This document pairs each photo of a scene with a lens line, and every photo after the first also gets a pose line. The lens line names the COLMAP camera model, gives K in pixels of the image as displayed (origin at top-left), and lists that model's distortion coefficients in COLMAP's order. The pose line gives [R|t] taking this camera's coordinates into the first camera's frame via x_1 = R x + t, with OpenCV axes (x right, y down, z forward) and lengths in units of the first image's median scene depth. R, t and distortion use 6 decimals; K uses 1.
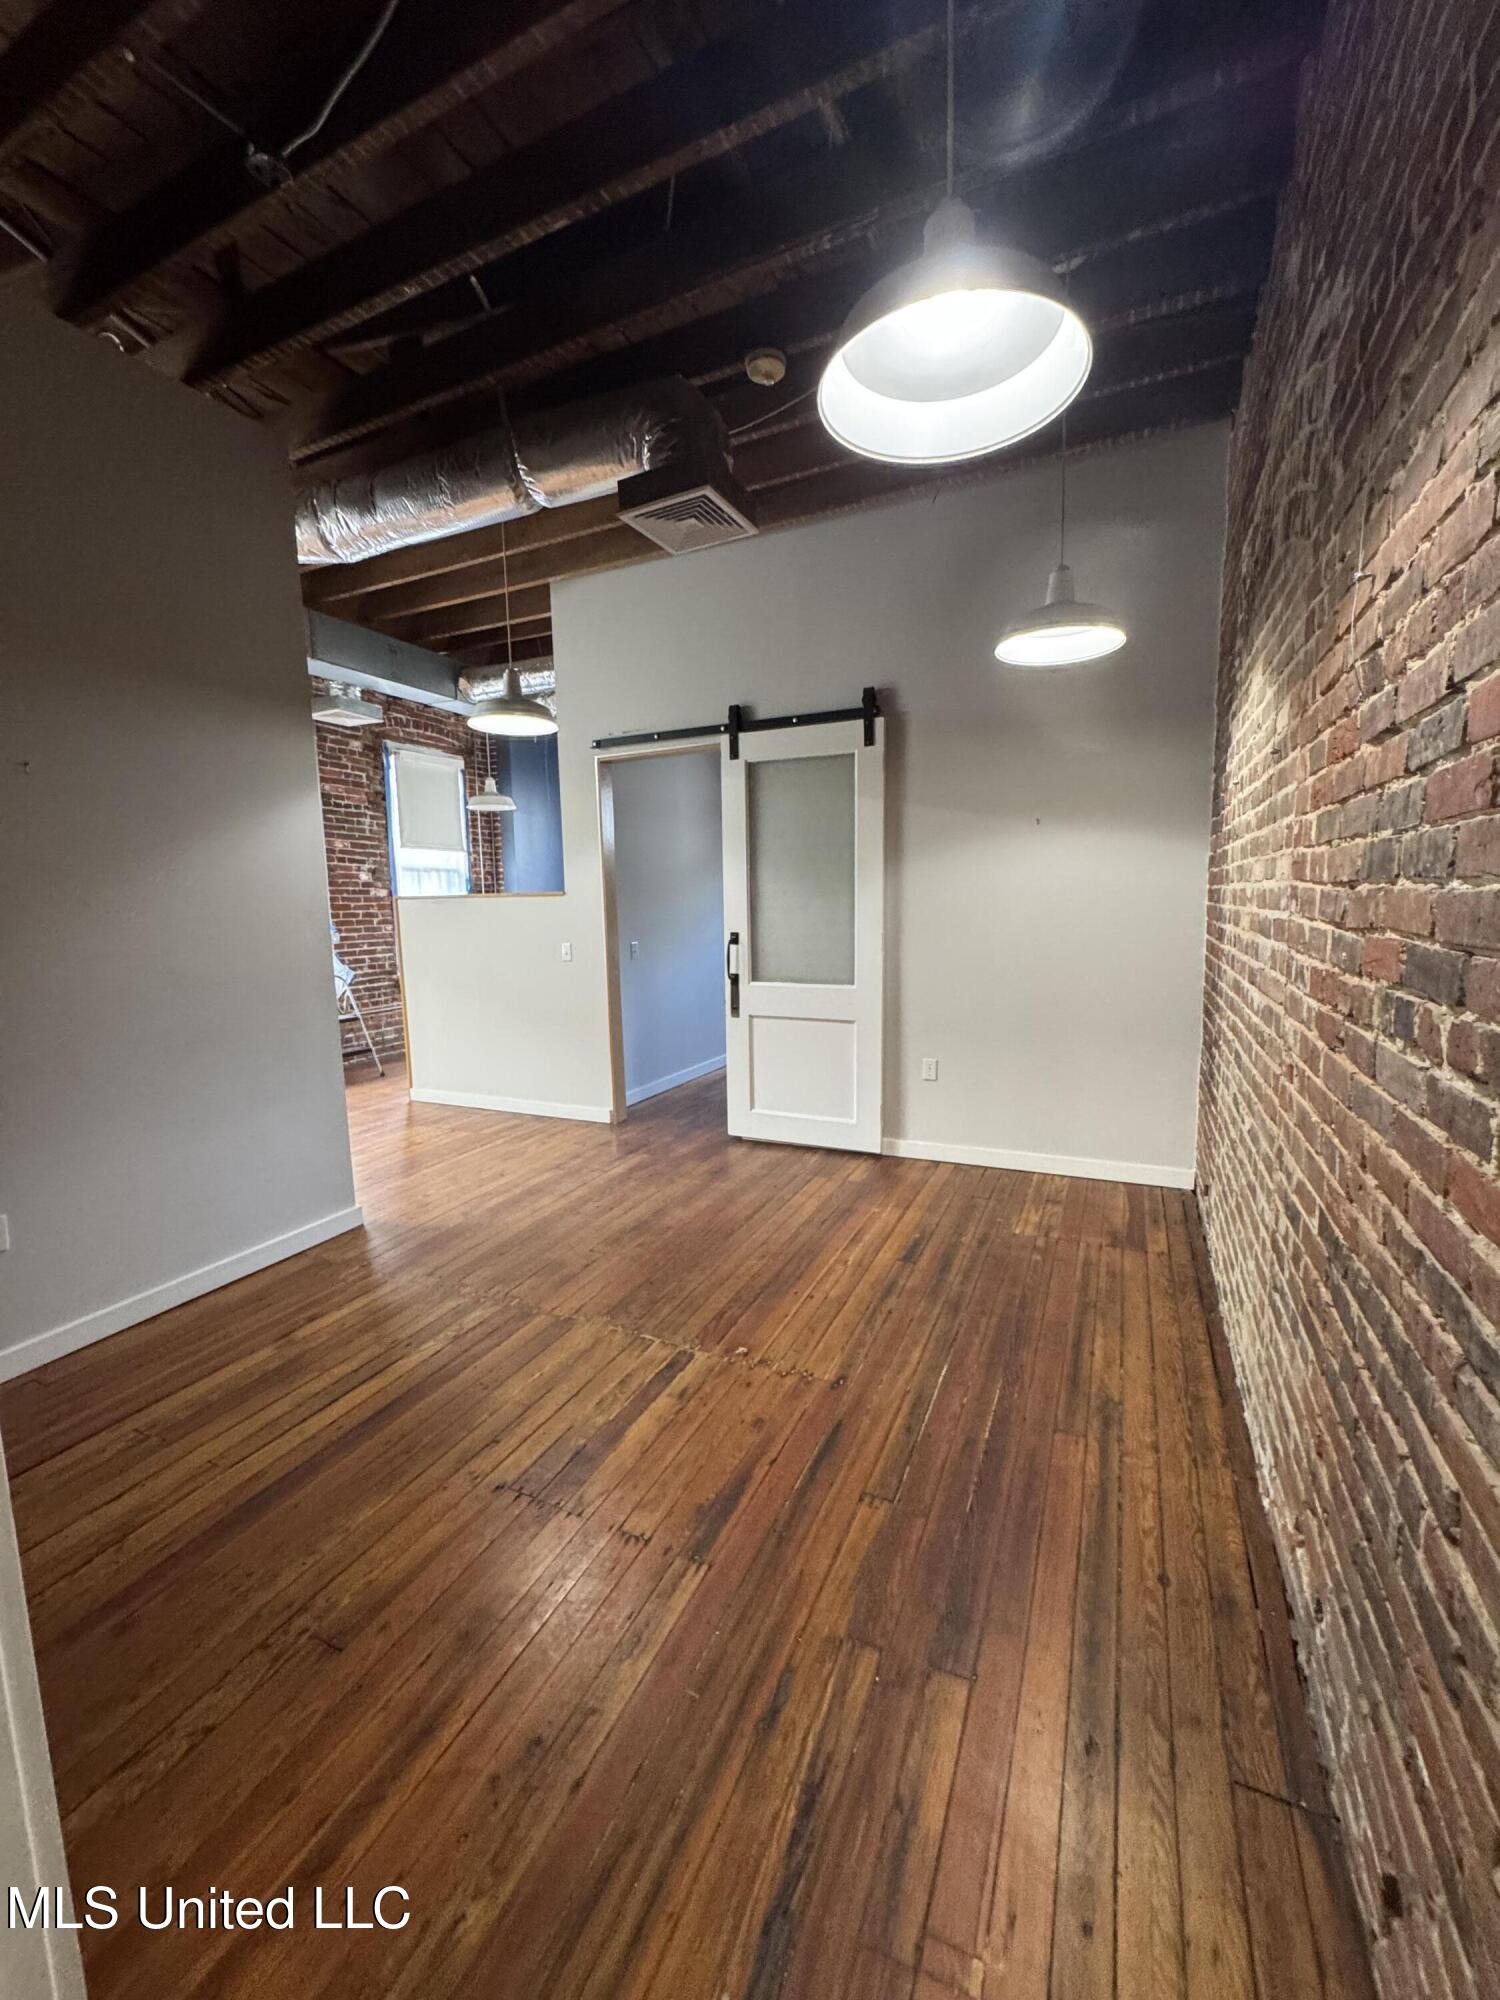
lens RADIAL K [[798.8, 0, 747.3], [0, 798.8, 1000.9], [0, 0, 1]] dist [-0.002708, 0.000484]
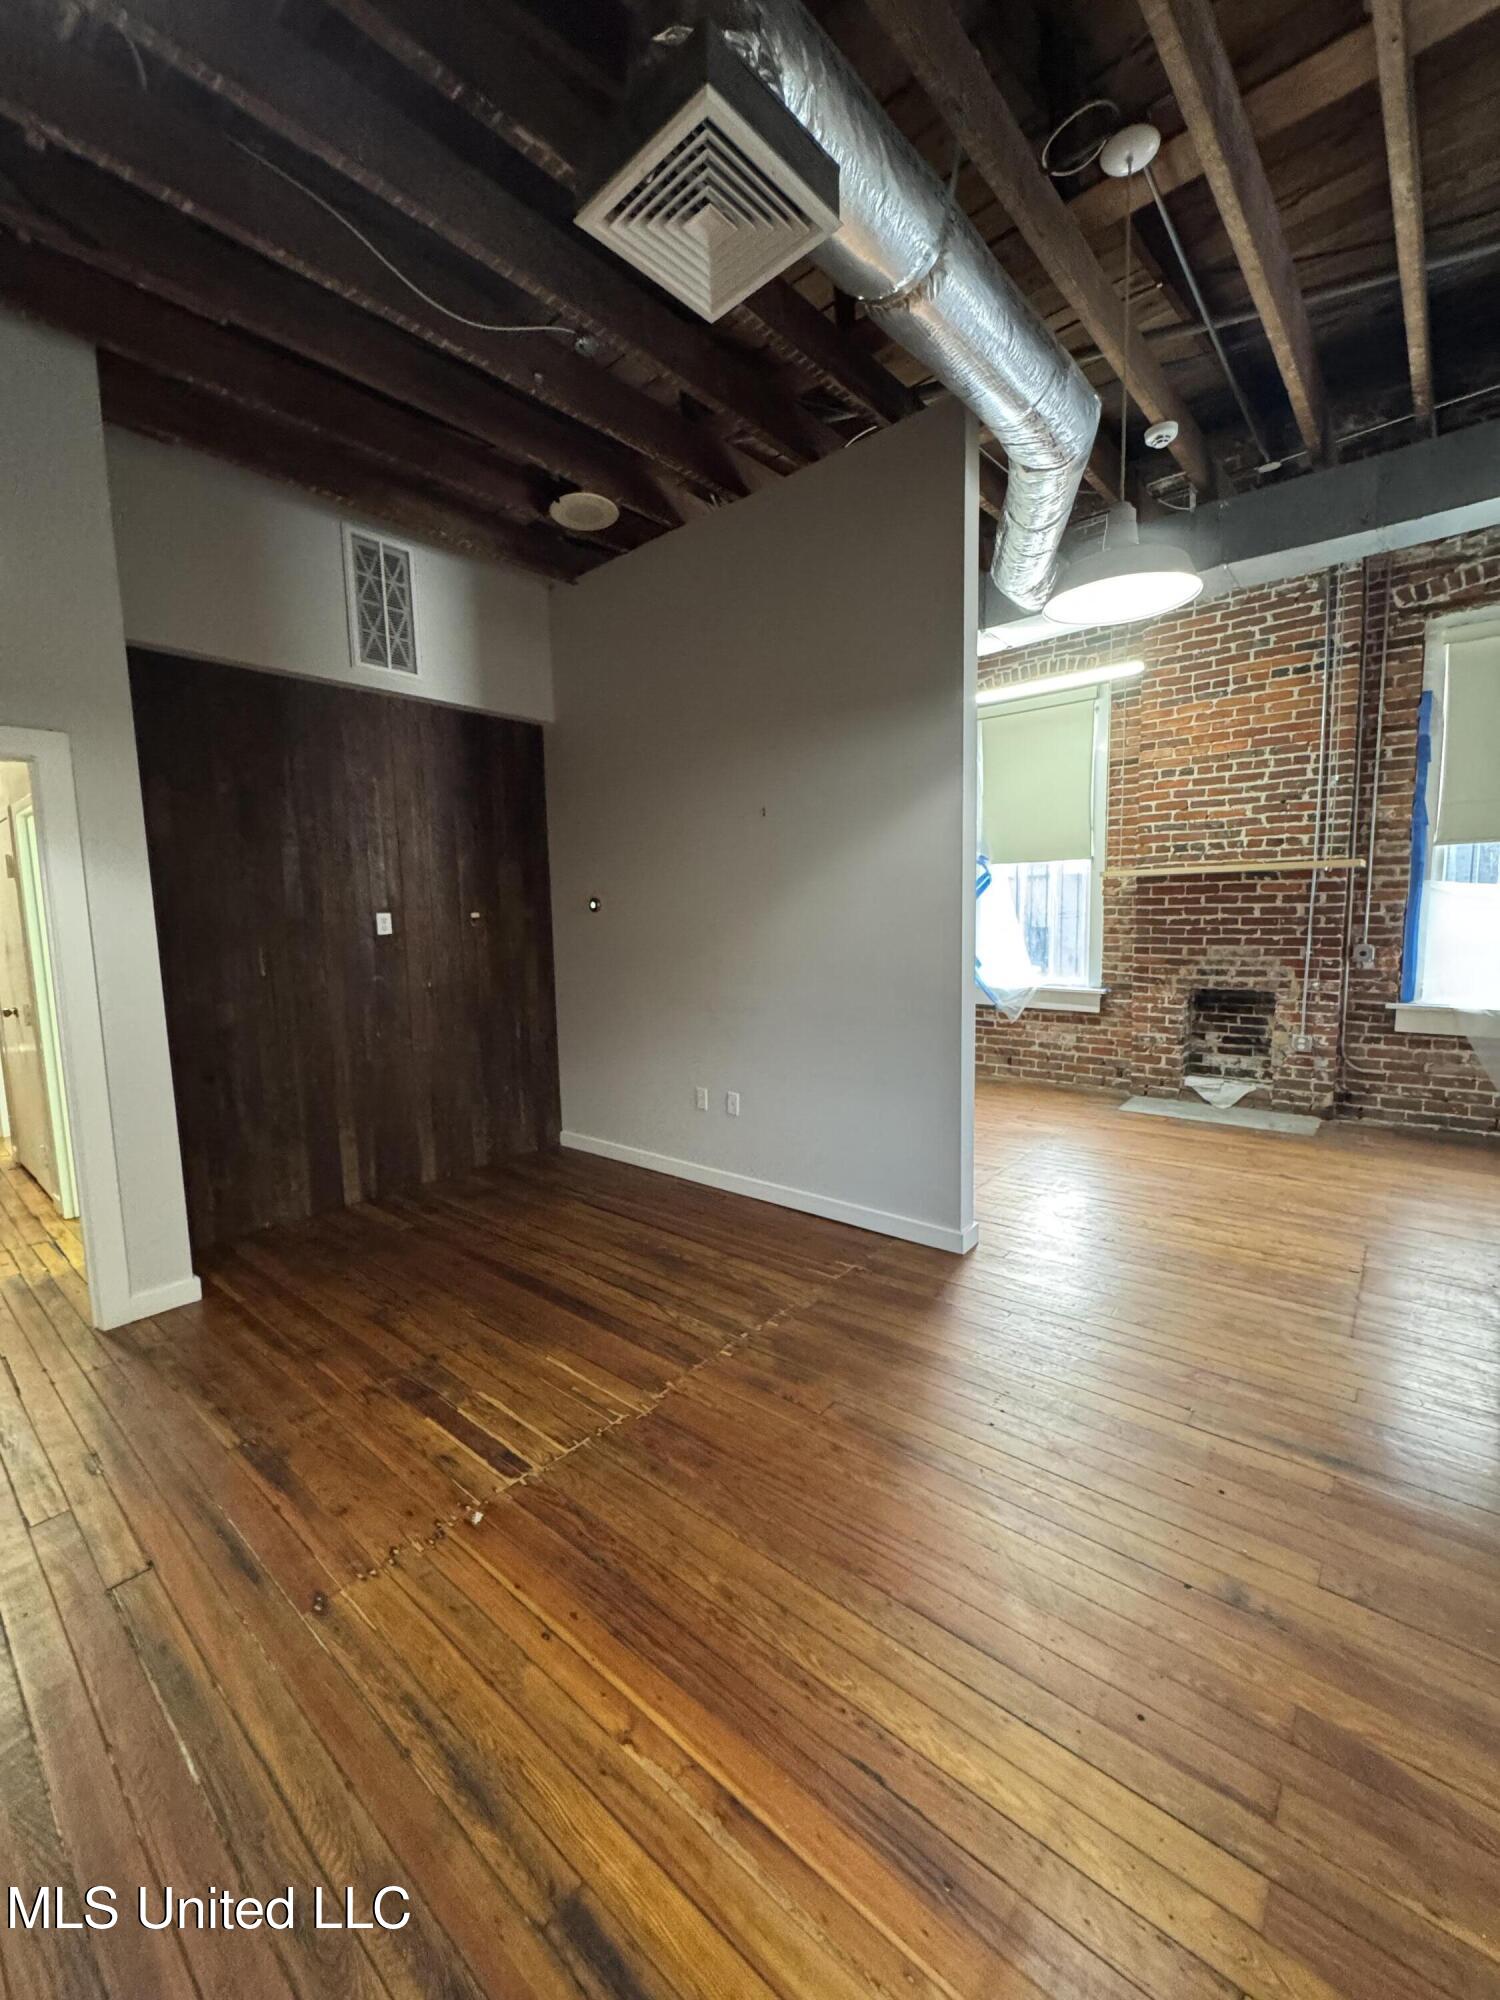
lens RADIAL K [[798.8, 0, 756.6], [0, 798.8, 1000.1], [0, 0, 1]] dist [-0.002708, 0.000484]
pose [[-0.256906, 0.134588, -0.957019, 0.343572], [-0.093211, 0.982188, 0.163149, -0.109618], [0.961931, 0.131119, -0.239785, 0.818335]]
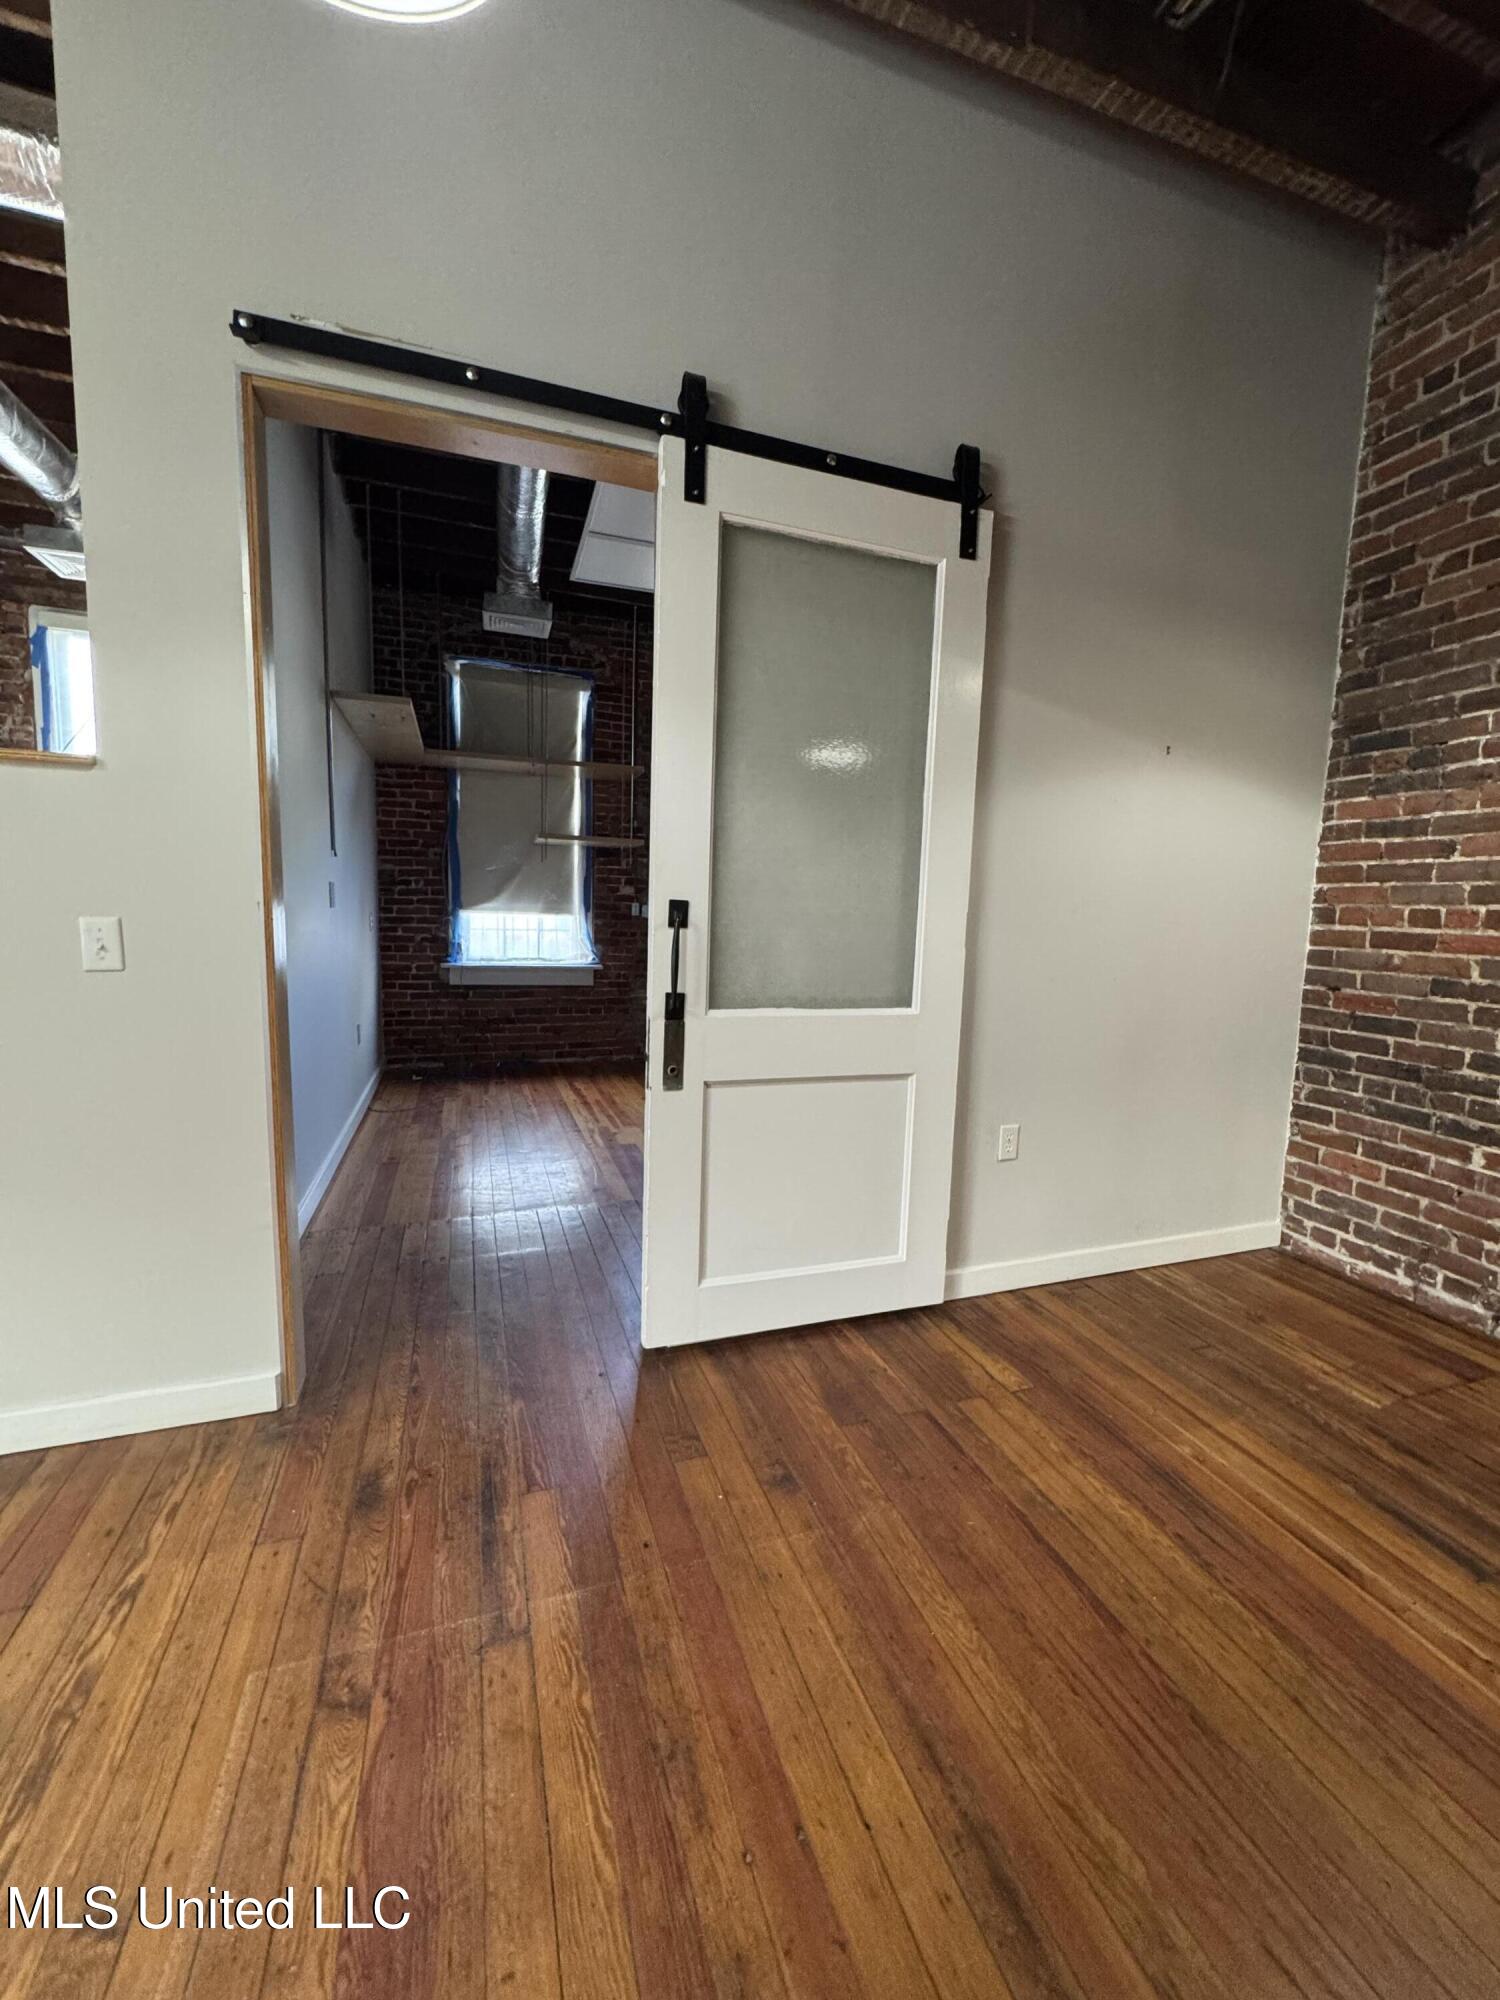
lens RADIAL K [[798.8, 0, 751.3], [0, 798.8, 1000.3], [0, 0, 1]] dist [-0.002708, 0.000484]
pose [[0.712097, -0.041904, 0.700829, -0.324127], [0.046279, 0.998848, 0.012700, -0.036965], [-0.700554, 0.023390, 0.713216, 0.702643]]
